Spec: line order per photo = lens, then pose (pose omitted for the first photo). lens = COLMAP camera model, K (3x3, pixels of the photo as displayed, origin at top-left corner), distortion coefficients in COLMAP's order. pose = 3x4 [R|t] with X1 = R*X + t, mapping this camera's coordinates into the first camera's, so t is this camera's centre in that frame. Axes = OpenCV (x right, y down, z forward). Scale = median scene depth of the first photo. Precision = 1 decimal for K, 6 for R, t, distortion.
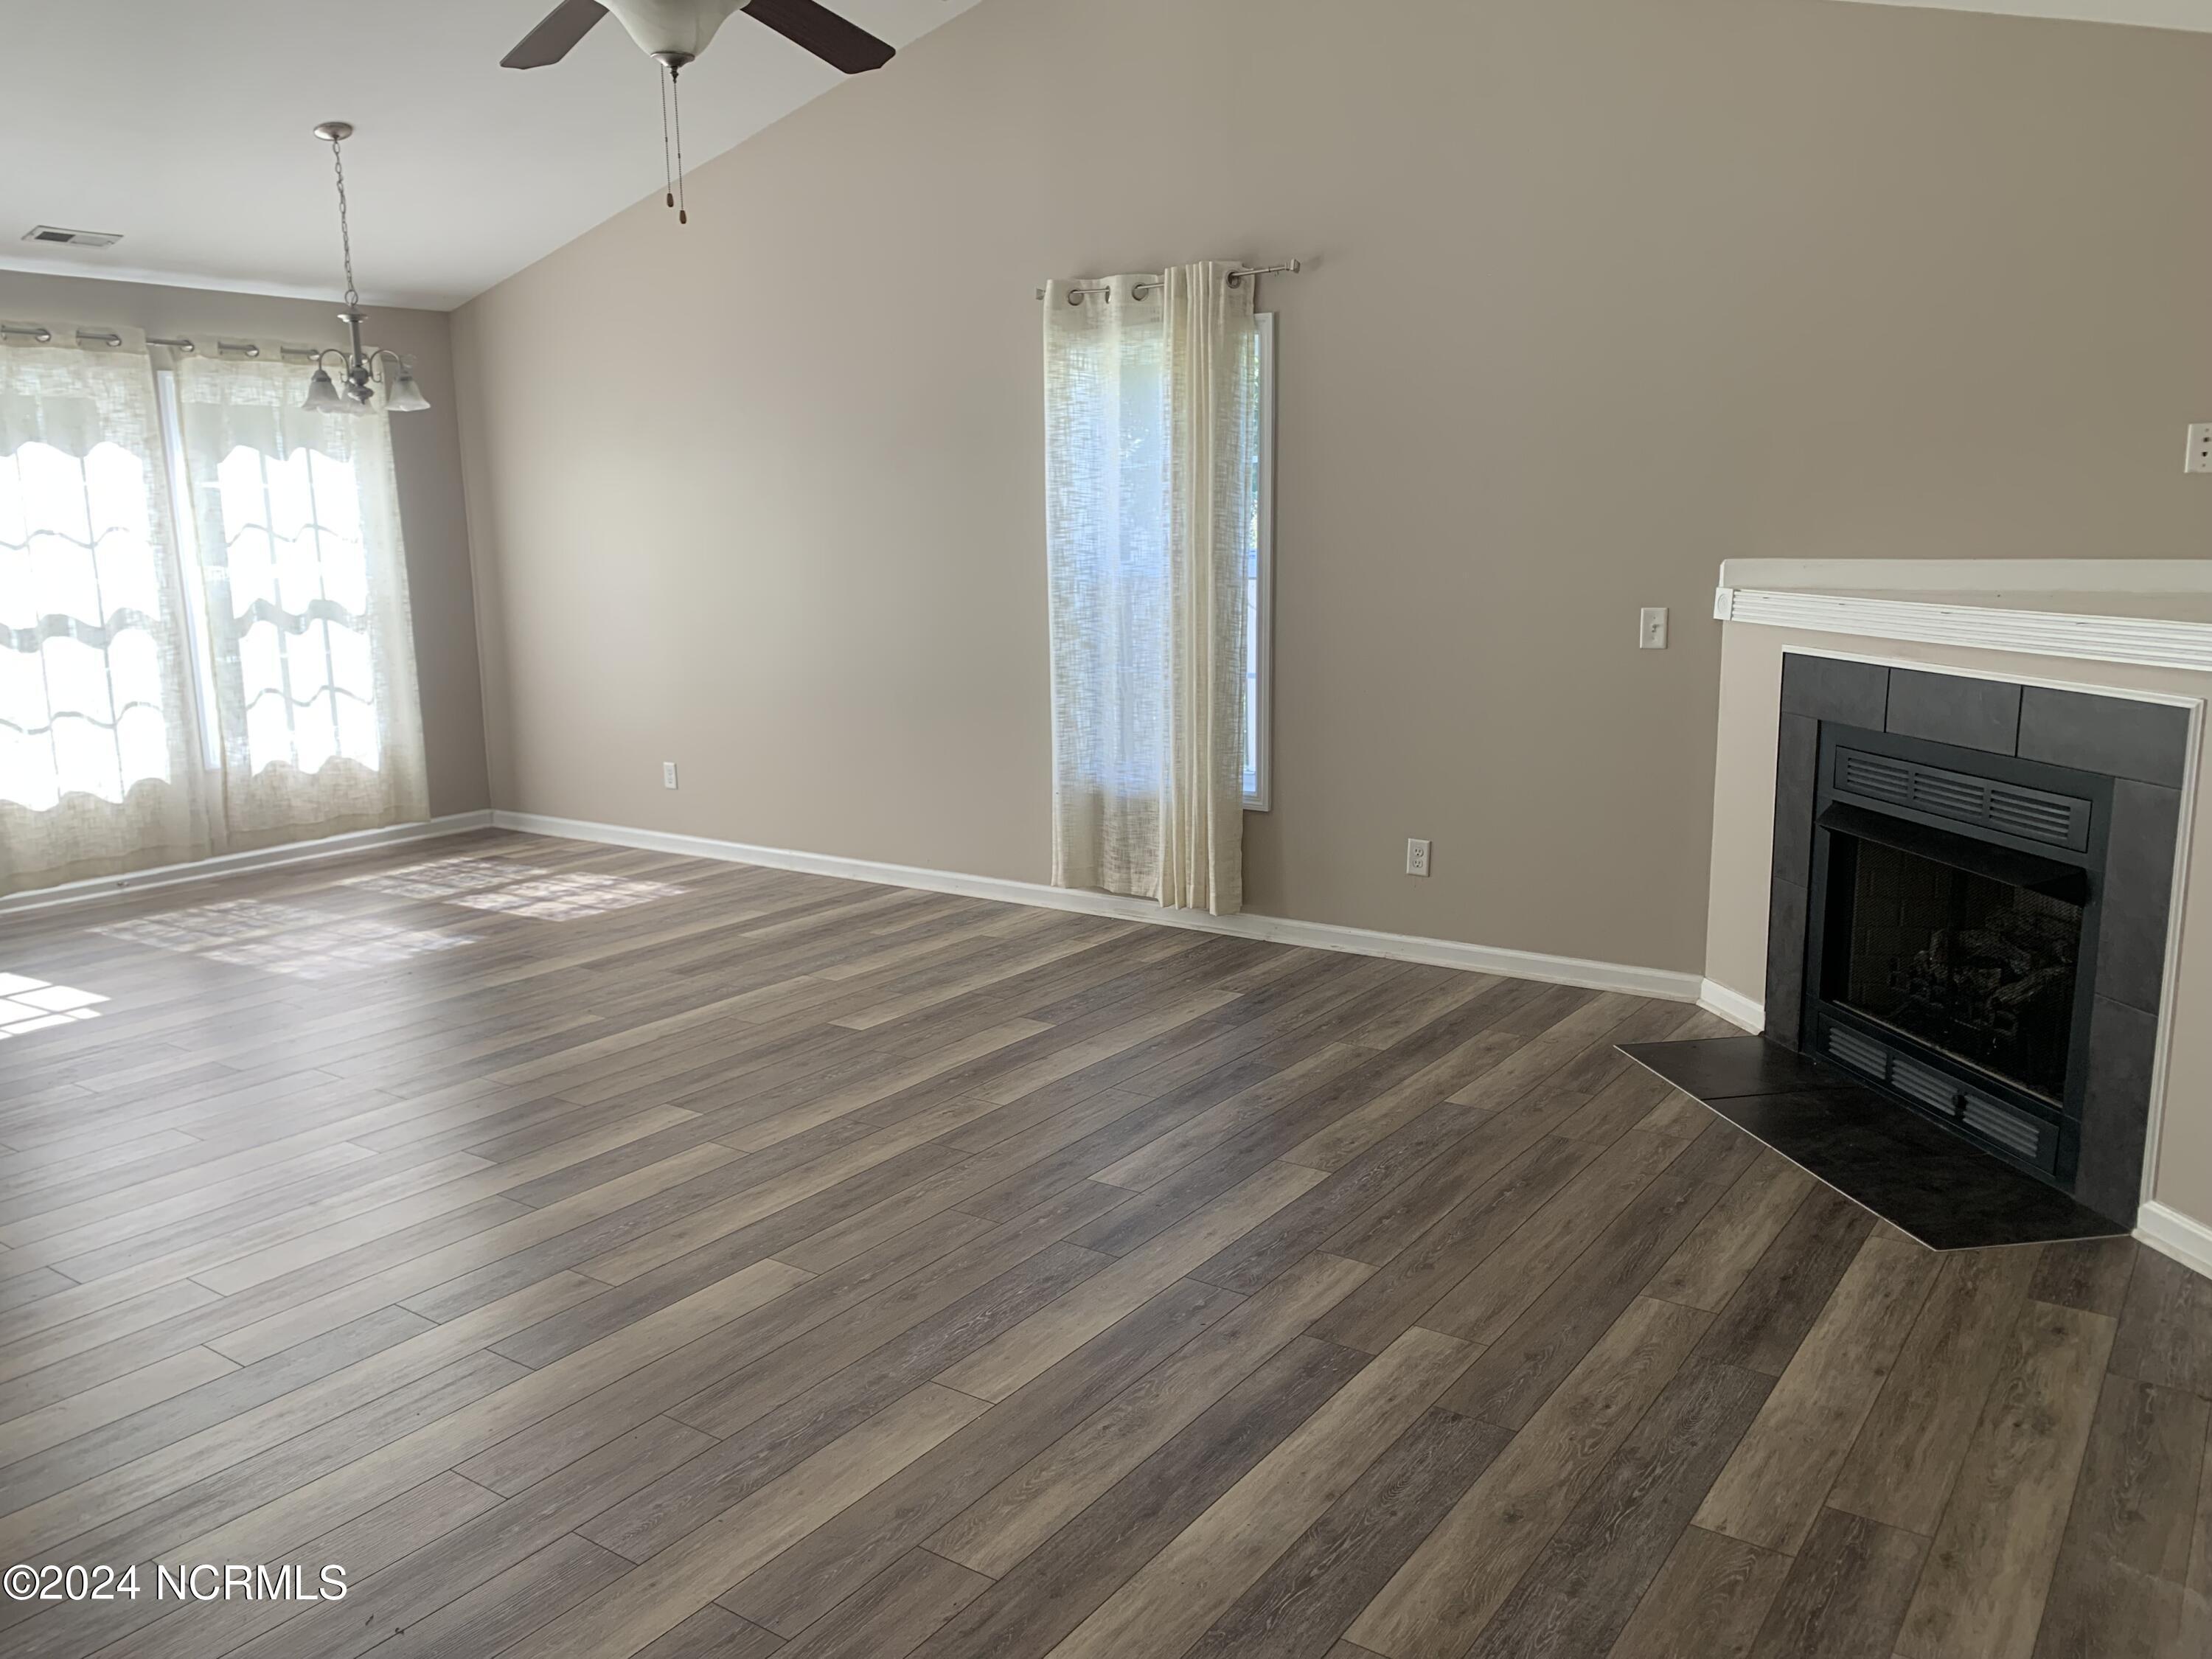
lens RADIAL K [[1668.3, 0, 1097.8], [0, 1668.3, 839.4], [0, 0, 1]] dist [0.002178, -0.015206]
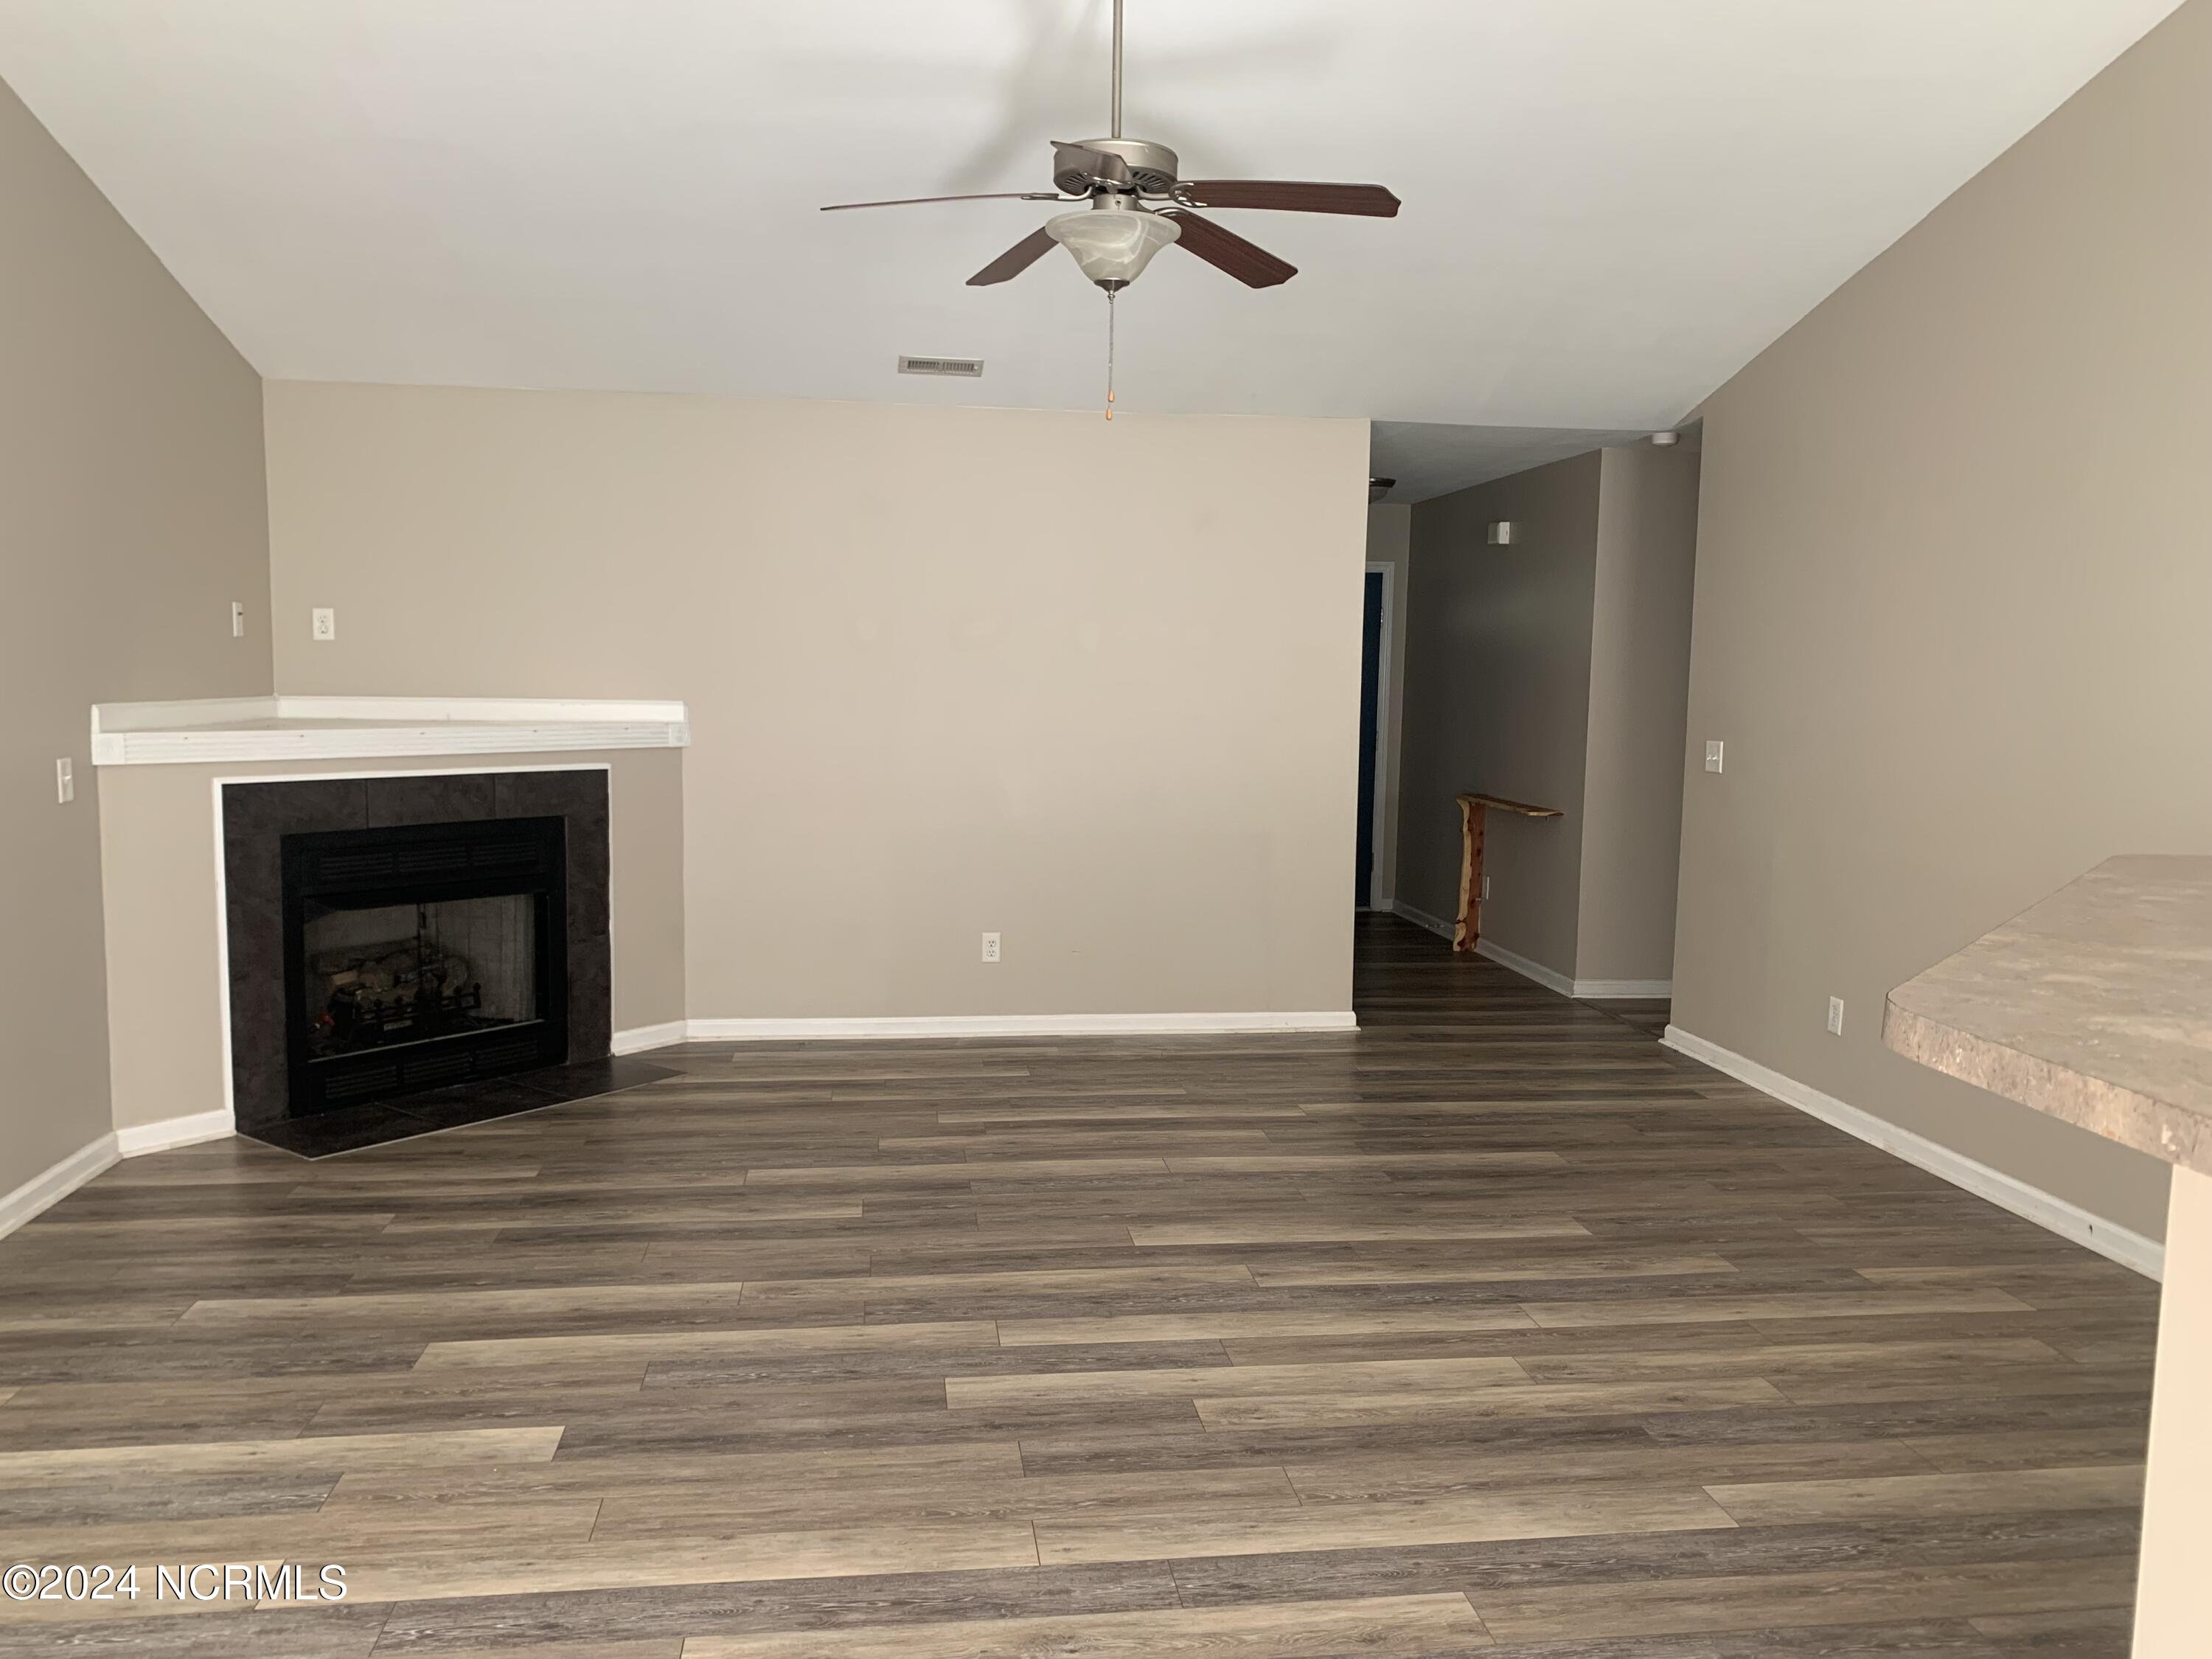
lens RADIAL K [[1668.3, 0, 1102.7], [0, 1668.3, 829.4], [0, 0, 1]] dist [0.002178, -0.015206]
pose [[-0.668145, -0.077120, 0.740023, -0.827695], [0.129888, 0.967251, 0.218071, -0.254857], [-0.732606, 0.241823, -0.636247, 1.315074]]
